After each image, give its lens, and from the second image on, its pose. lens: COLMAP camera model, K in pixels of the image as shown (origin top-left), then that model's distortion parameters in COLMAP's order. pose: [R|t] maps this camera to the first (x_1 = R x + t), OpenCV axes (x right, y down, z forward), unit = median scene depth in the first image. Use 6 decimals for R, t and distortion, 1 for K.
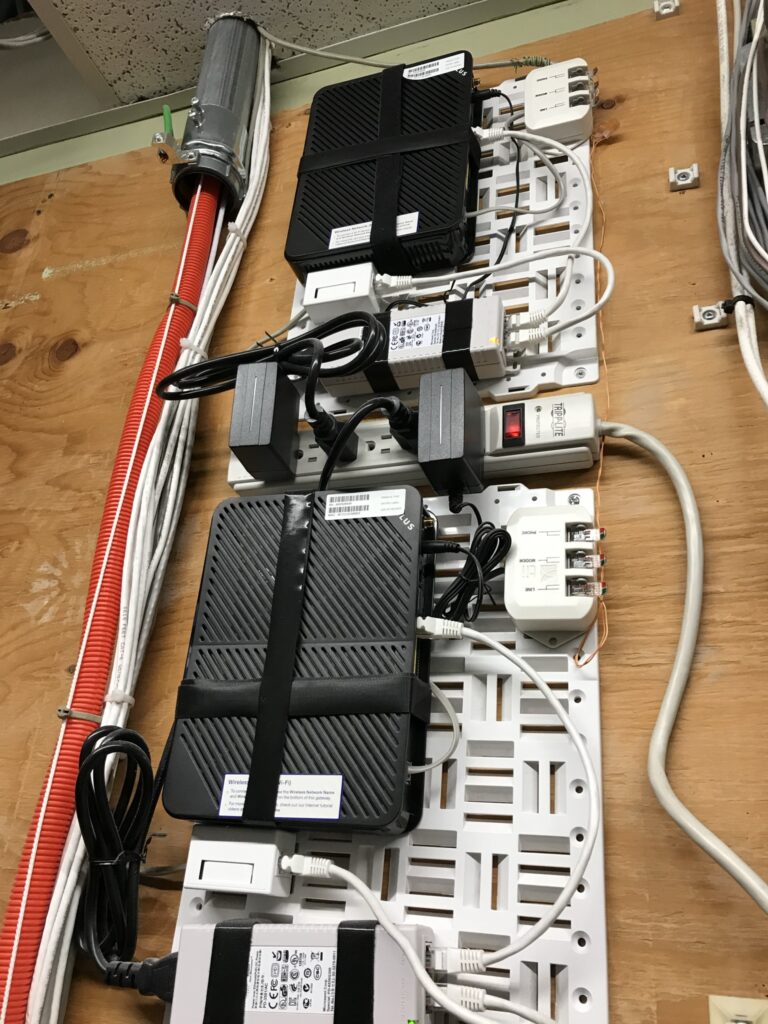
lens RADIAL K [[830.7, 0, 383.0], [0, 830.7, 513.7], [0, 0, 1]] dist [0.017010, -0.016598]
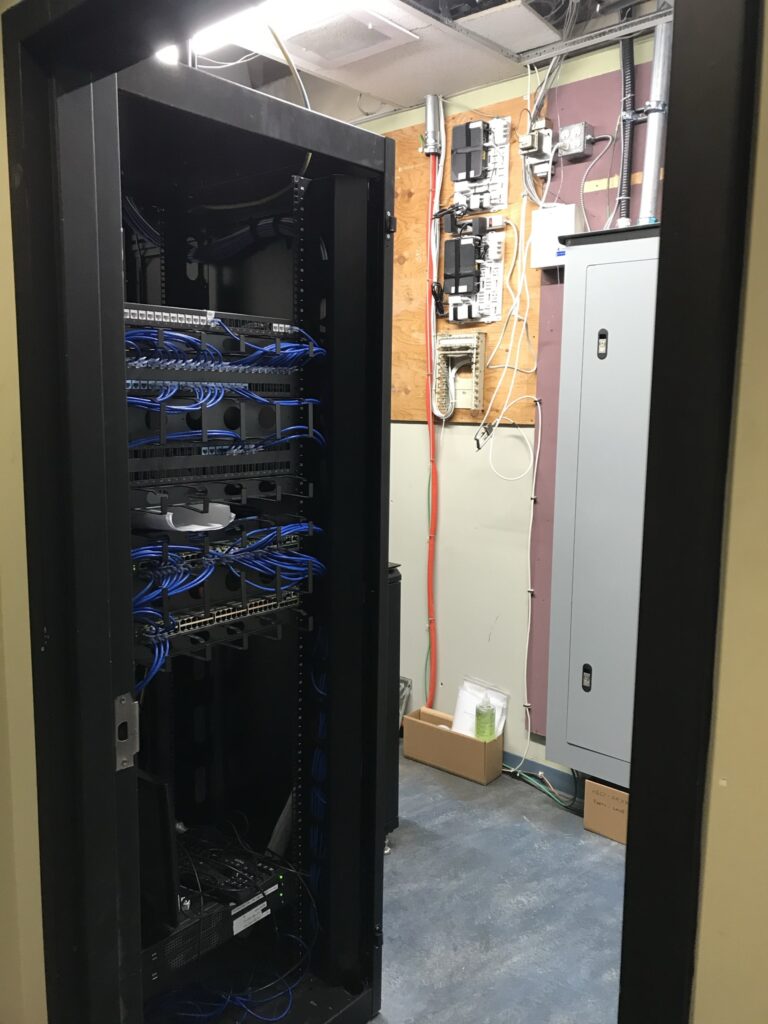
lens RADIAL K [[830.7, 0, 384.9], [0, 830.7, 517.6], [0, 0, 1]] dist [0.017010, -0.016598]
pose [[0.918963, -0.004600, -0.394318, 1.884692], [0.226985, 0.823846, 0.519380, -1.705483], [0.322468, -0.566795, 0.758128, -5.141023]]
